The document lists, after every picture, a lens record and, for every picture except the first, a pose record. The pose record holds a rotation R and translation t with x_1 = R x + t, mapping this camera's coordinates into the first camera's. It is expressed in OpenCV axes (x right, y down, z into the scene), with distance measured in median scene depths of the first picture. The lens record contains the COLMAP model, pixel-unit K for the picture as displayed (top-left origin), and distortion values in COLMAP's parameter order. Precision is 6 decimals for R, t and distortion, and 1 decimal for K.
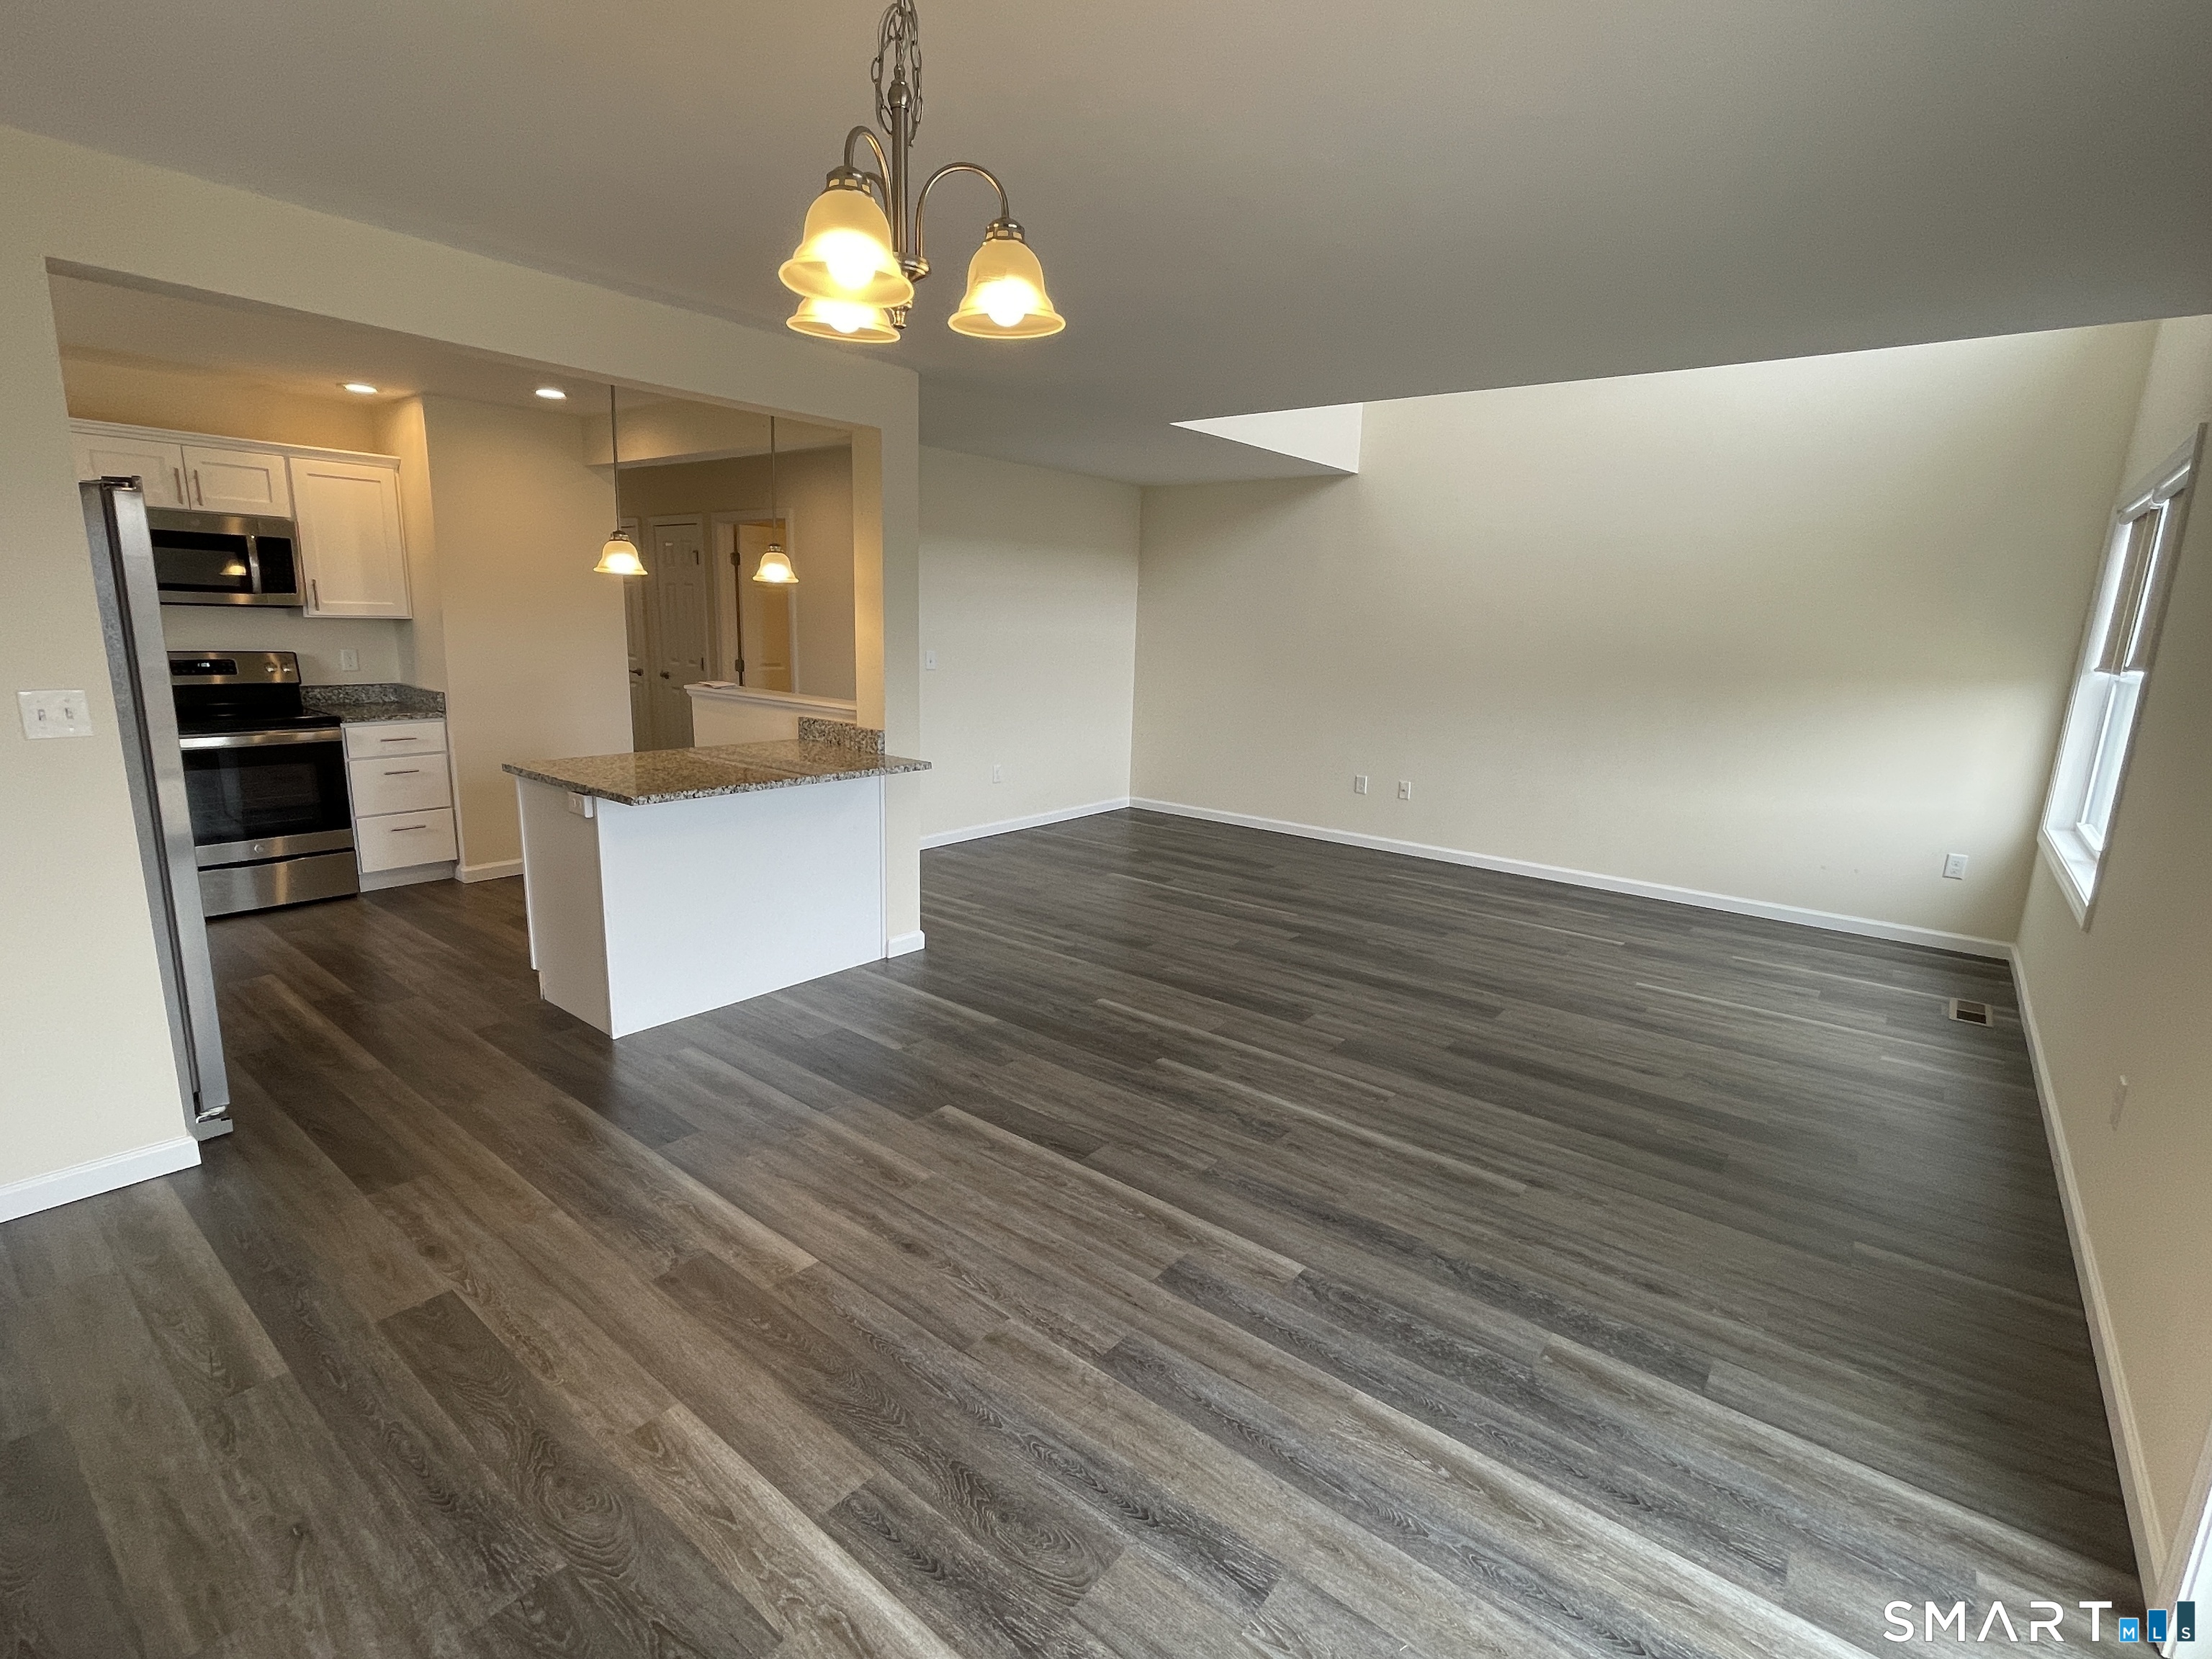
lens RADIAL K [[1038.0, 0, 1097.8], [0, 1038.0, 834.1], [0, 0, 1]] dist [-0.003917, 0.003255]
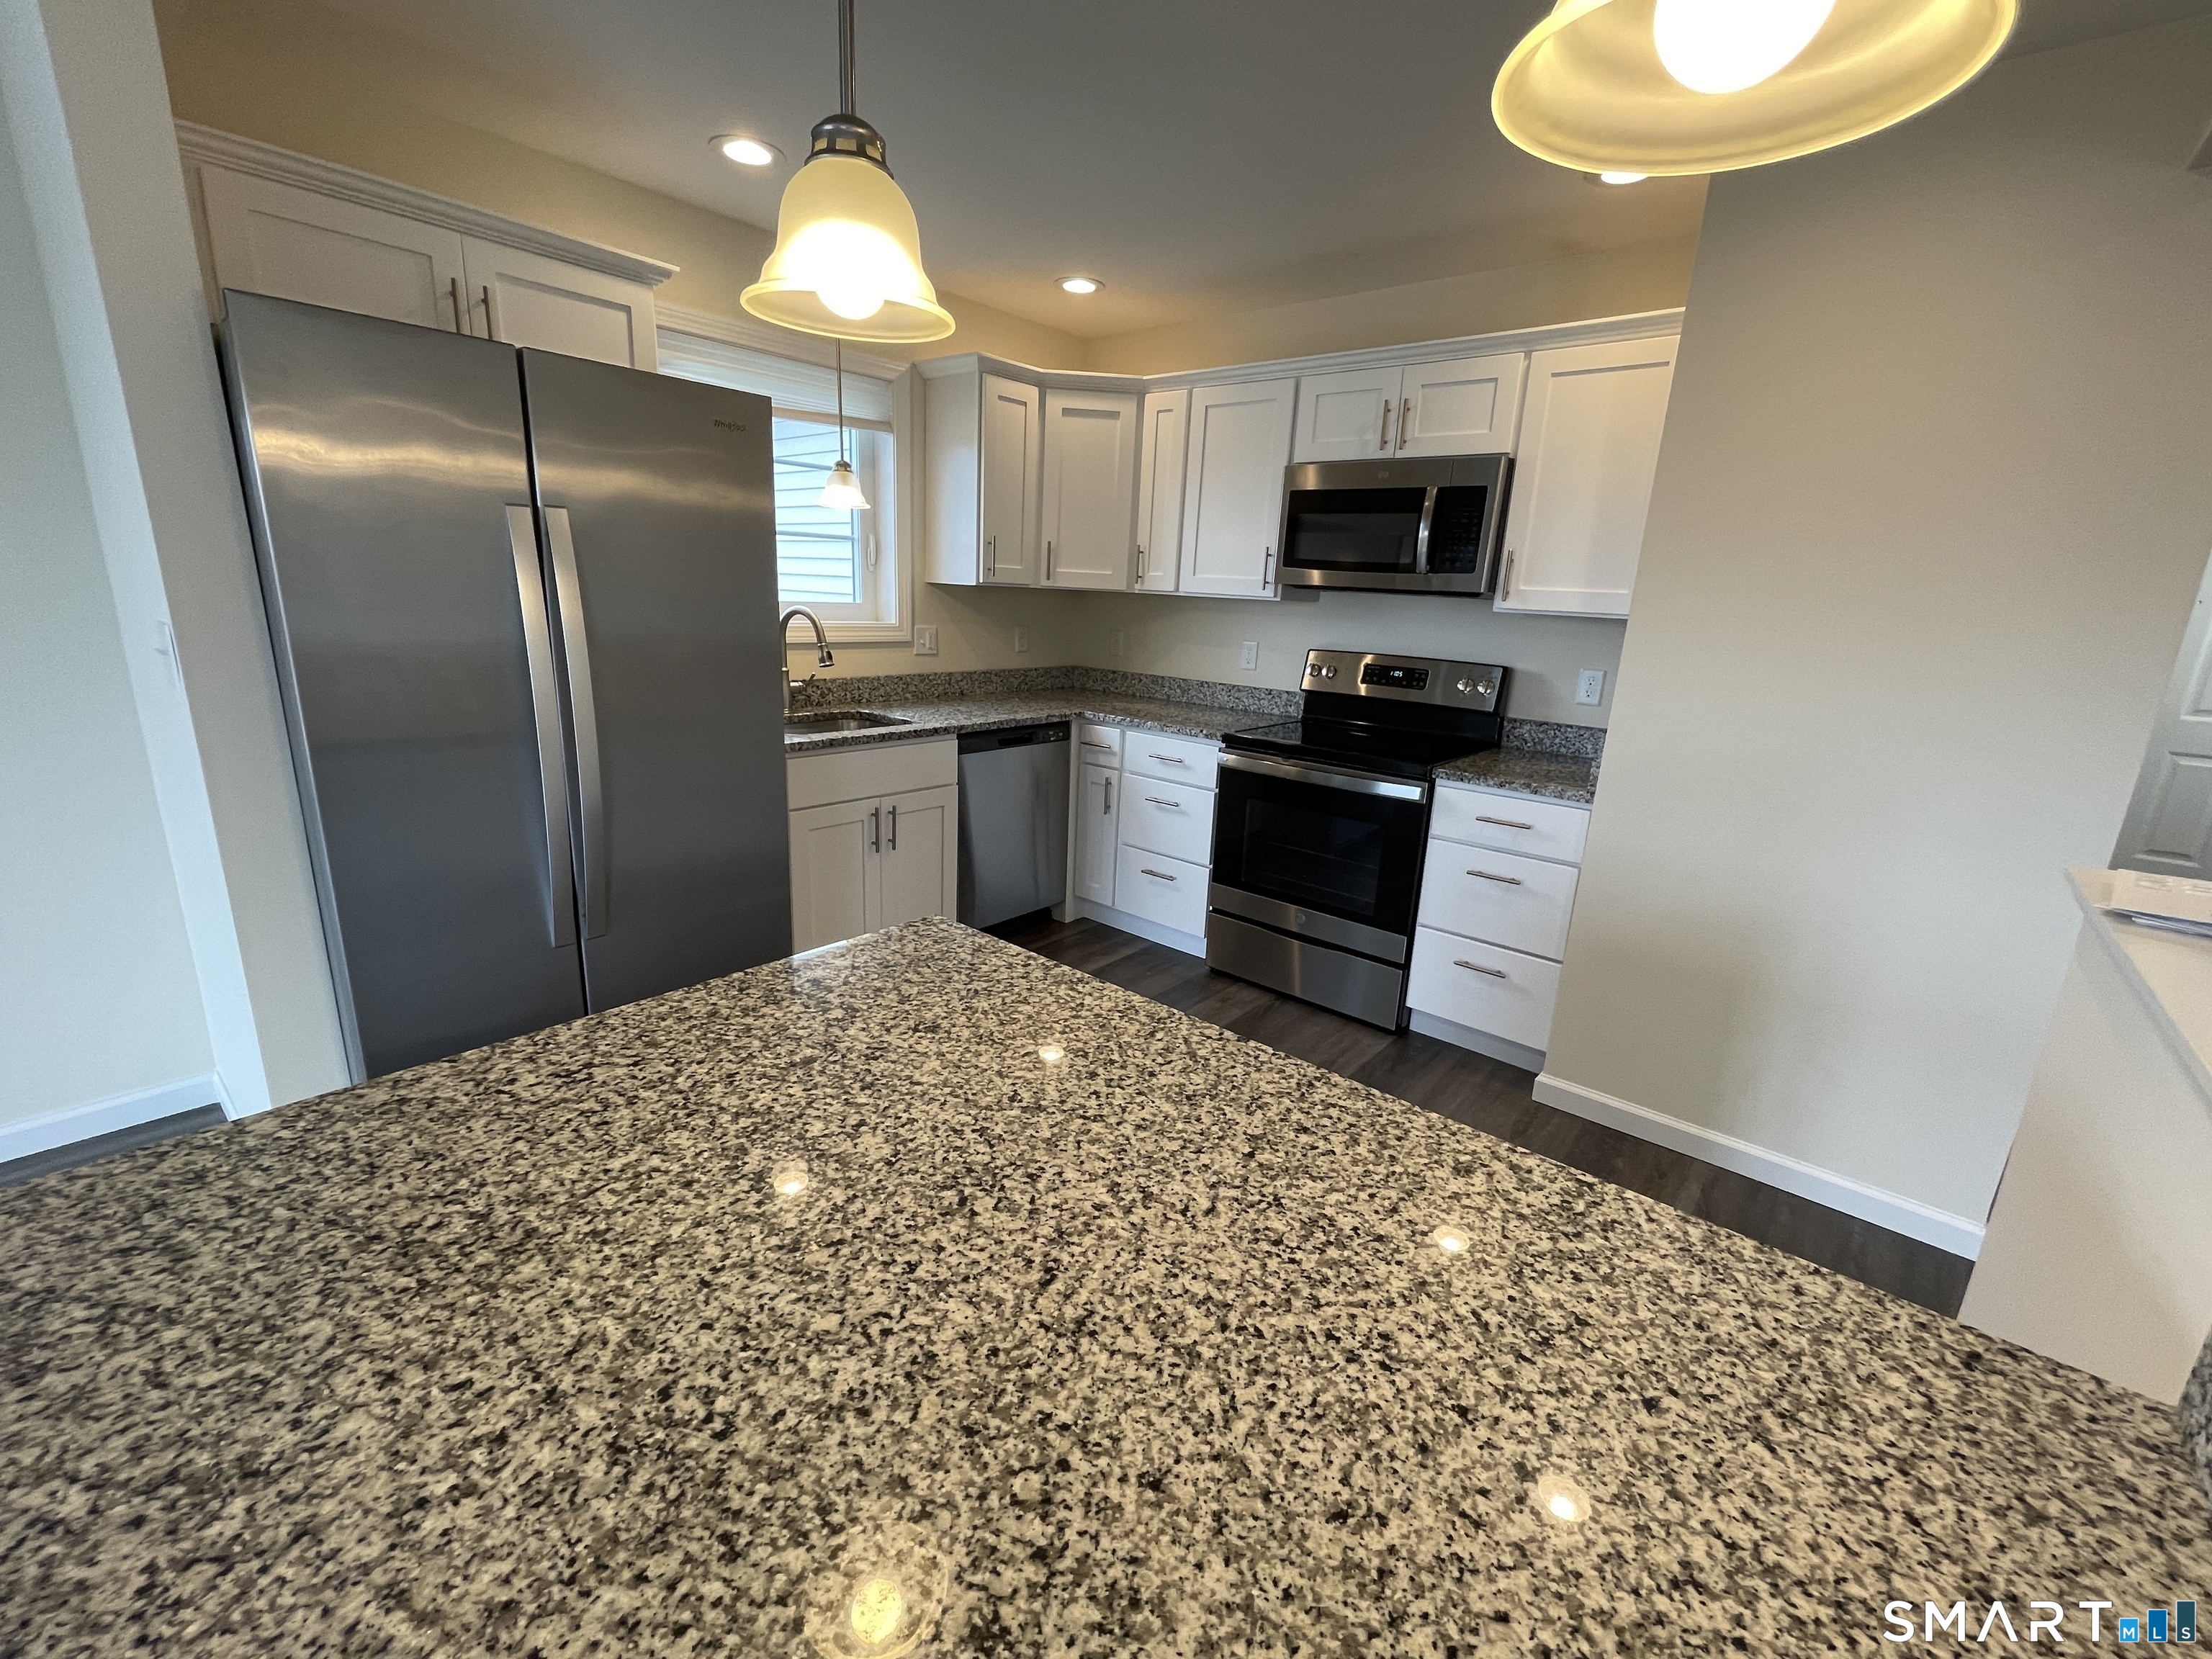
lens RADIAL K [[931.5, 0, 1096.3], [0, 931.5, 824.9], [0, 0, 1]] dist [-0.000269, -0.000749]
pose [[-0.026275, 0.215932, -0.976055, -0.200252], [-0.251977, 0.943434, 0.215499, -0.175250], [0.967376, 0.251606, 0.029621, 0.927839]]
